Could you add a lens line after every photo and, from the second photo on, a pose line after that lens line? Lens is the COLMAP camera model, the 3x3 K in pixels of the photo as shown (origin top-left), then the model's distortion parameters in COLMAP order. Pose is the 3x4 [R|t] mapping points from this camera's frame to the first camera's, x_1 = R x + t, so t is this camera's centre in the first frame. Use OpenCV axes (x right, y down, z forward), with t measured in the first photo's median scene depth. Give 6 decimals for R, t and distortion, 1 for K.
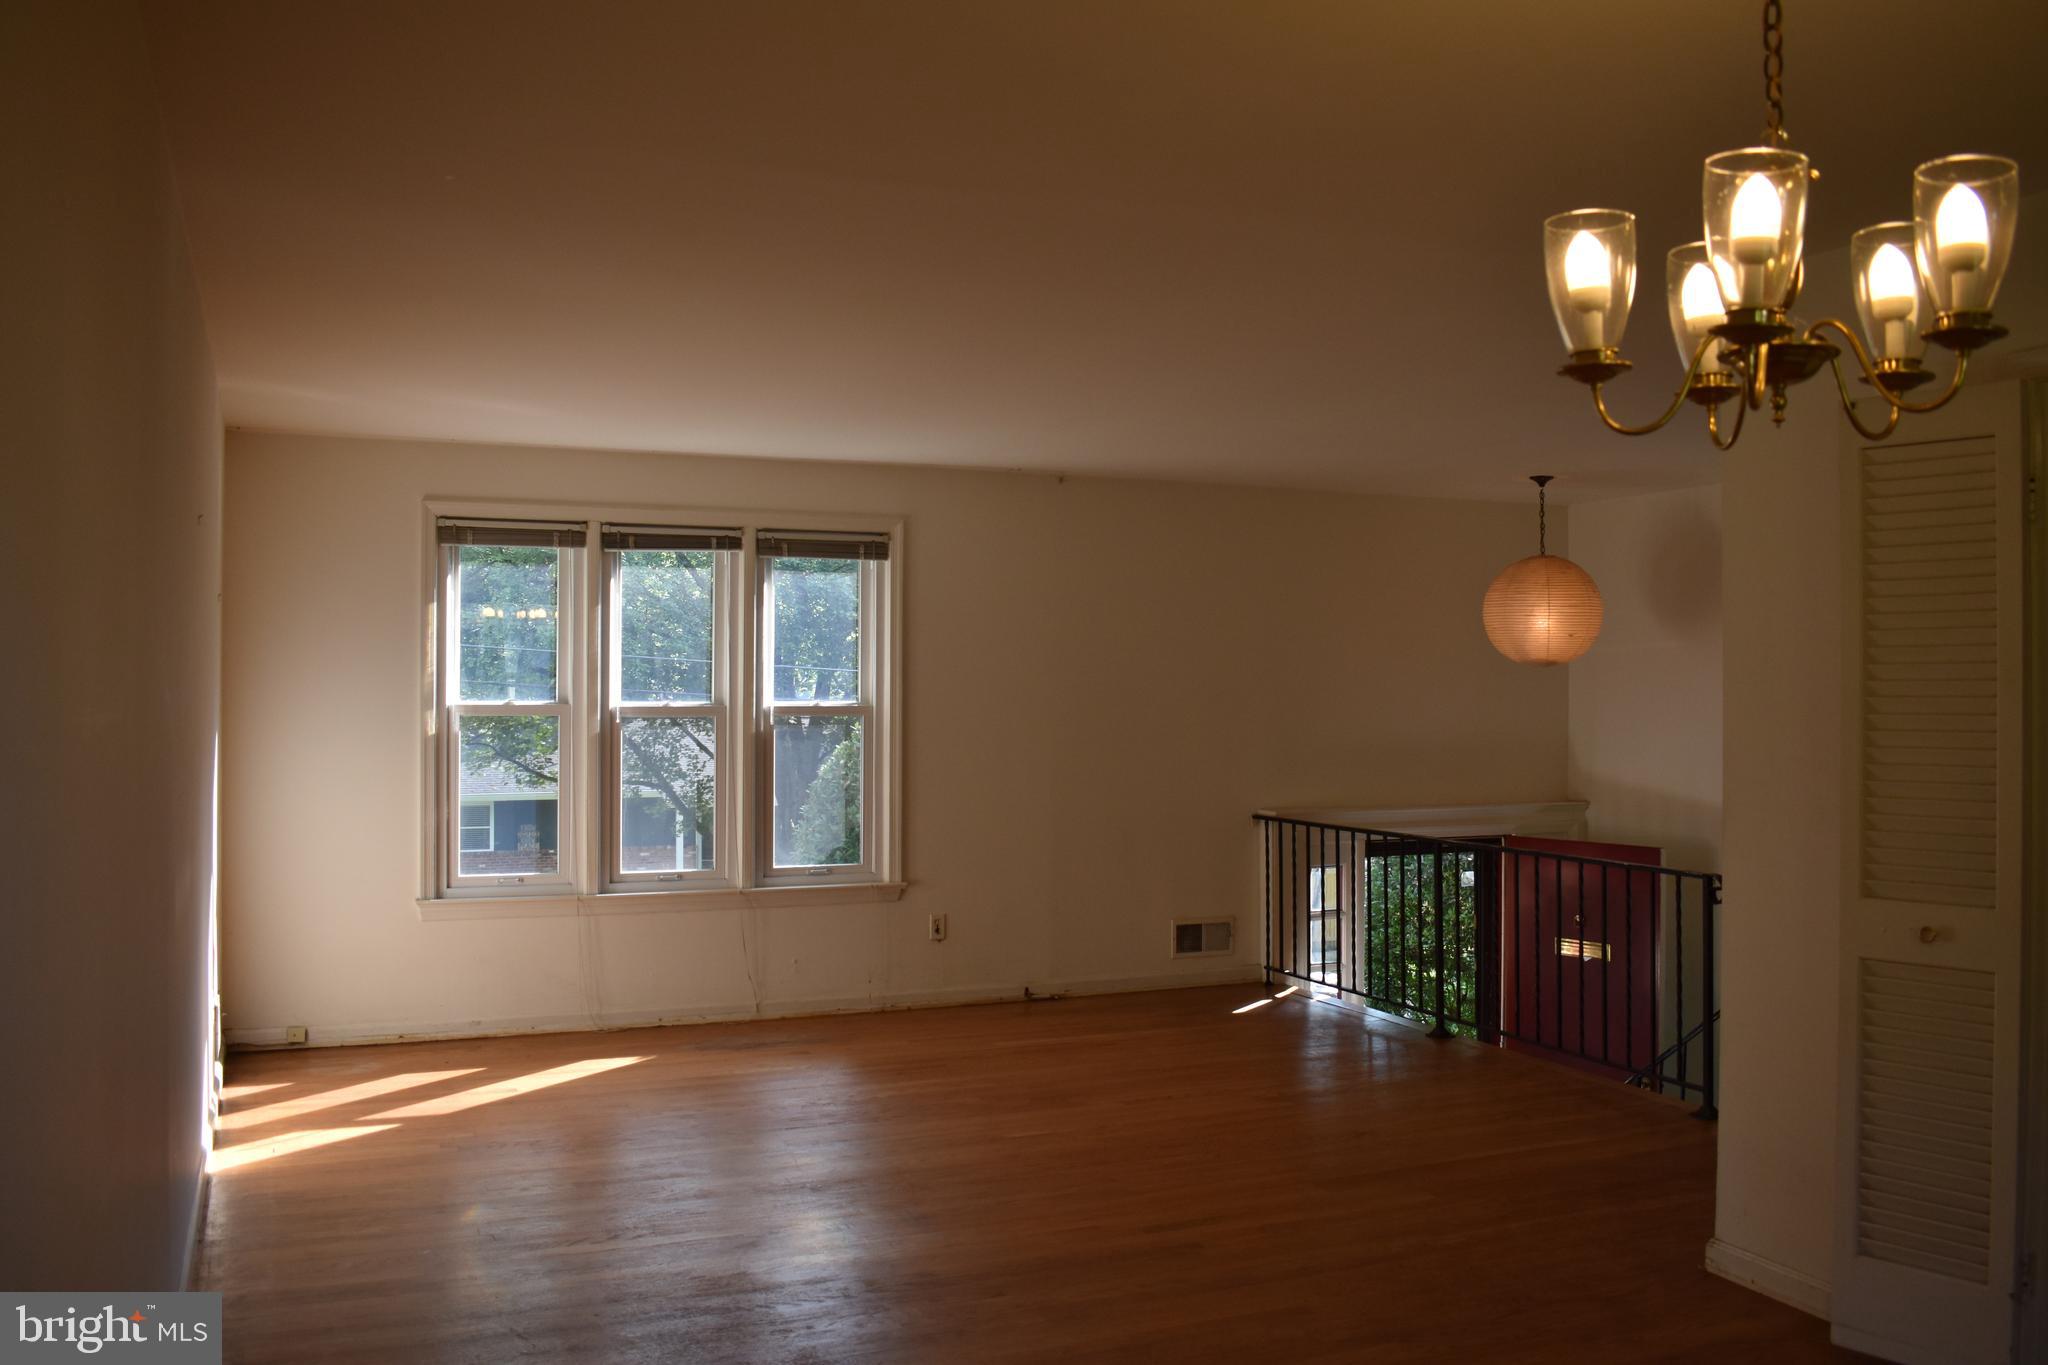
lens RADIAL K [[1735.8, 0, 1024.0], [0, 1735.8, 682.5], [0, 0, 1]] dist [-0.082806, 0.009630]
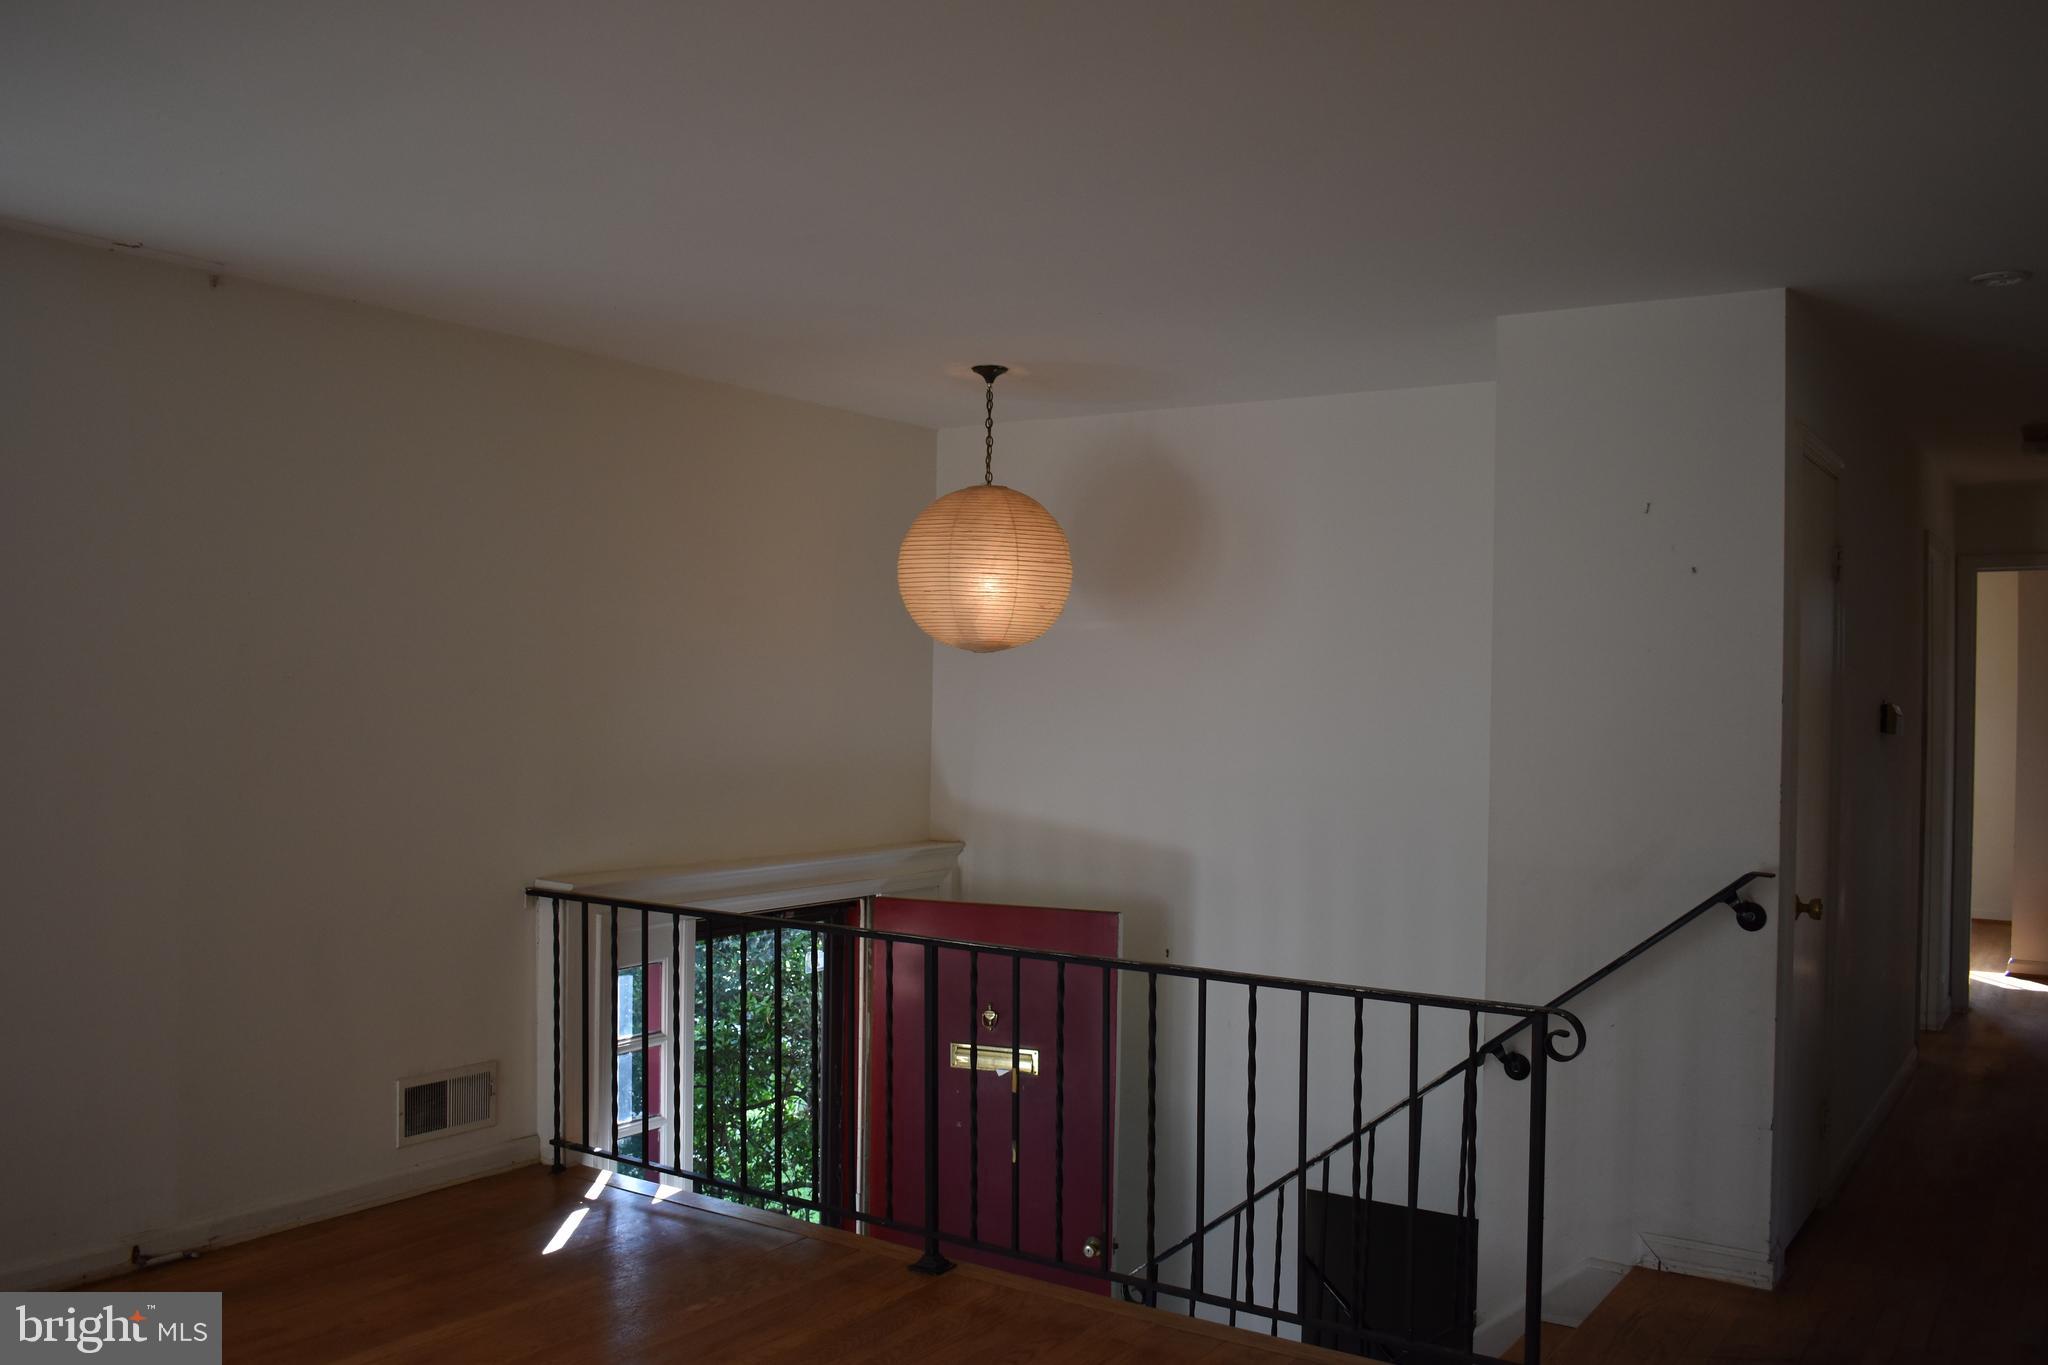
lens RADIAL K [[1735.8, 0, 1024.0], [0, 1735.8, 682.5], [0, 0, 1]] dist [-0.082806, 0.009630]
pose [[0.830573, 0.013110, 0.556755, -0.058391], [-0.015145, 0.999885, -0.000950, 0.002893], [-0.556704, -0.007643, 0.830676, 0.414042]]
